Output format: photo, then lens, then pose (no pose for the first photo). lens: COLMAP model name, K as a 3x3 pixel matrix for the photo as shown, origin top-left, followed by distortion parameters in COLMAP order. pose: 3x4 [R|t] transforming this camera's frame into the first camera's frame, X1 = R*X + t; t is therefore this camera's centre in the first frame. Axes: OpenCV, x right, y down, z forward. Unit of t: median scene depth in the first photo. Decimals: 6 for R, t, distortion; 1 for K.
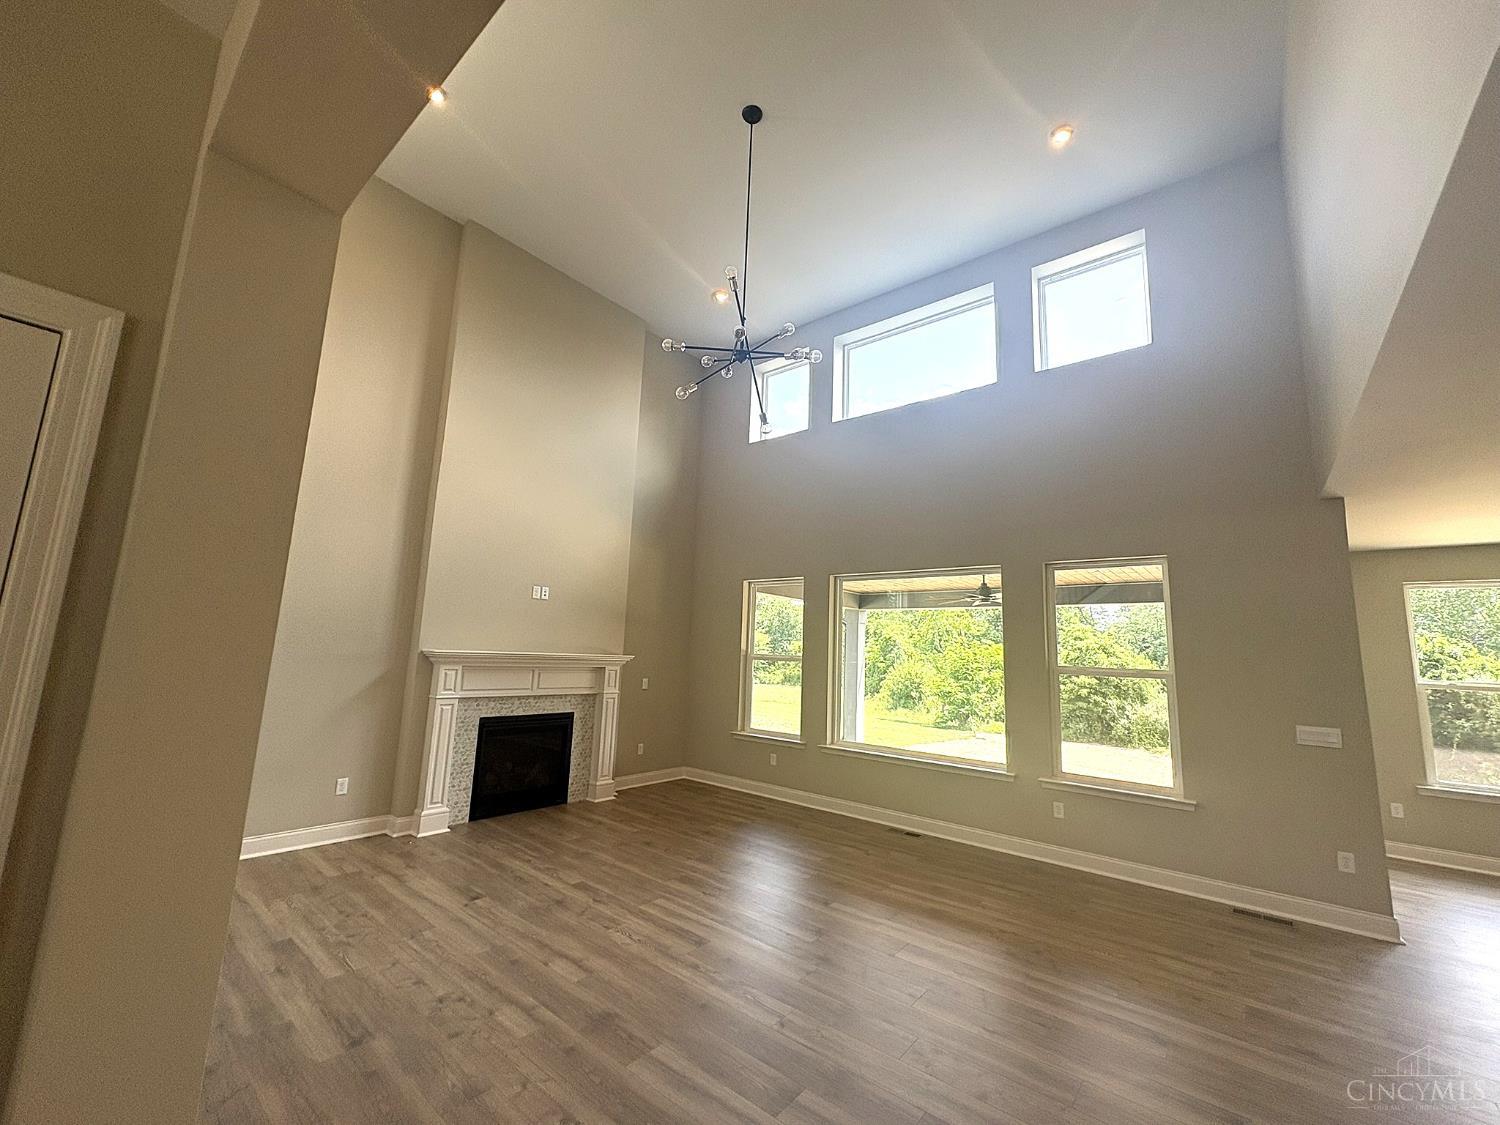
lens RADIAL K [[598.3, 0, 751.1], [0, 598.3, 564.3], [0, 0, 1]] dist [-0.002554, 0.000246]
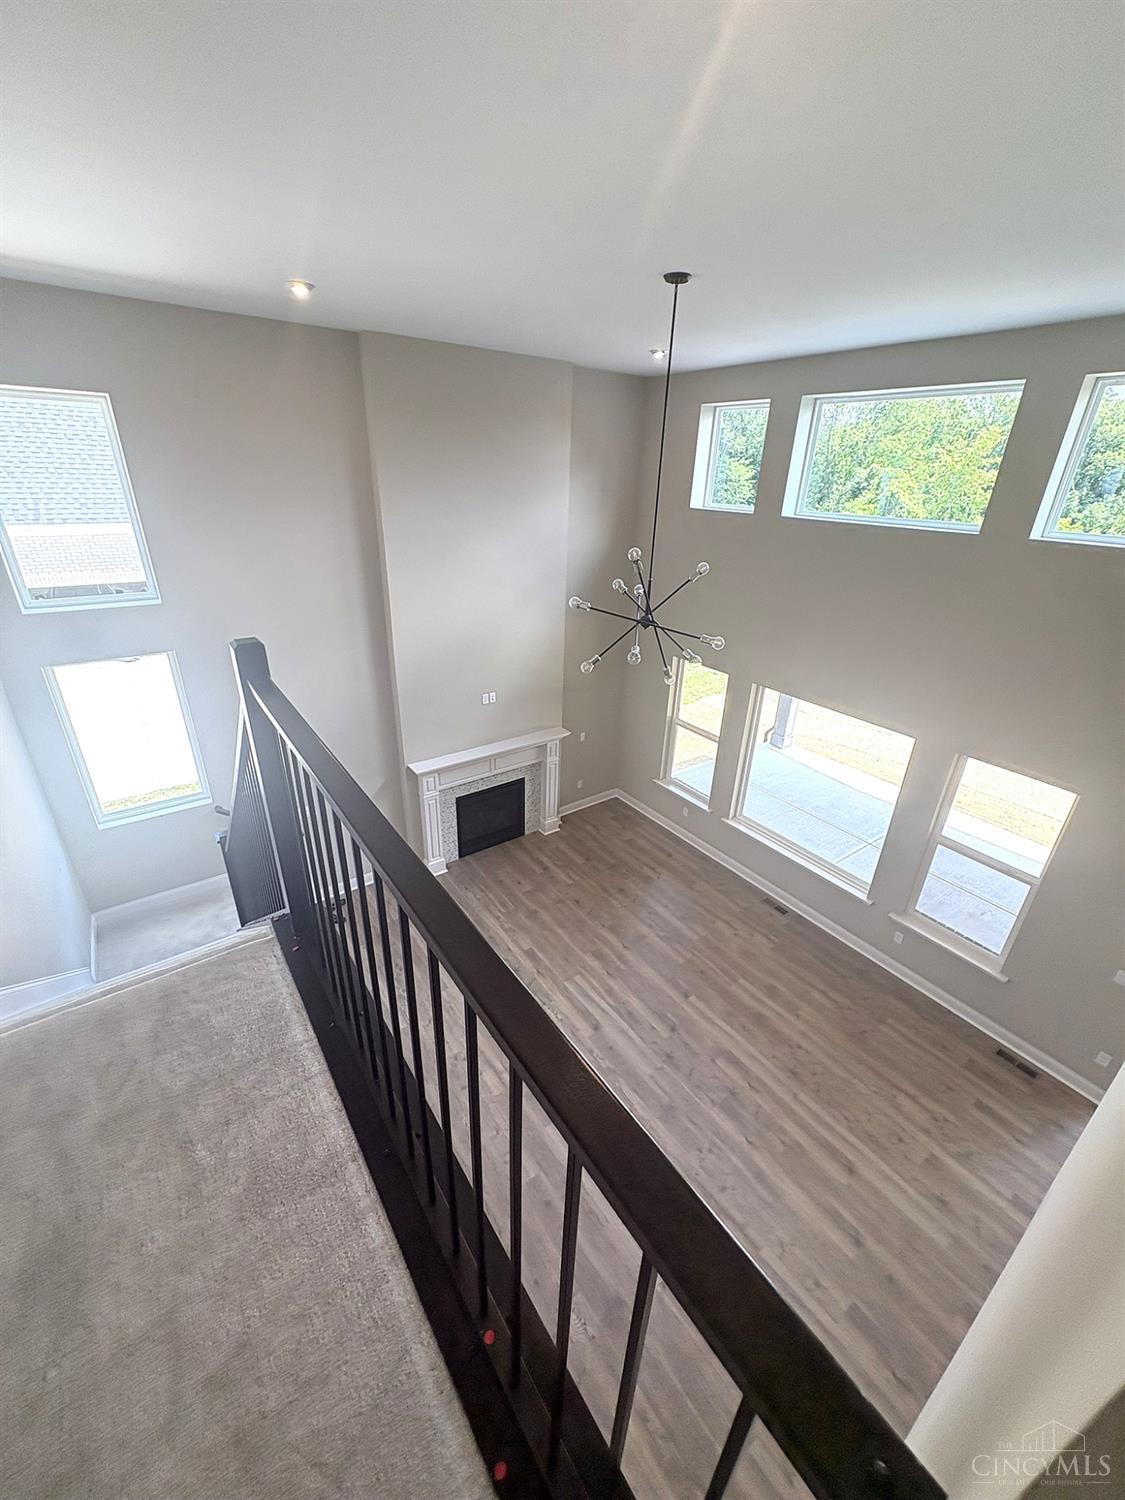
lens RADIAL K [[598.3, 0, 564.3], [0, 598.3, 750.0], [0, 0, 1]] dist [-0.002554, 0.000246]
pose [[0.968516, 0.099107, -0.228373, 0.070513], [0.044263, 0.834173, 0.549723, -0.503142], [0.244984, -0.542525, 0.803523, 0.035240]]
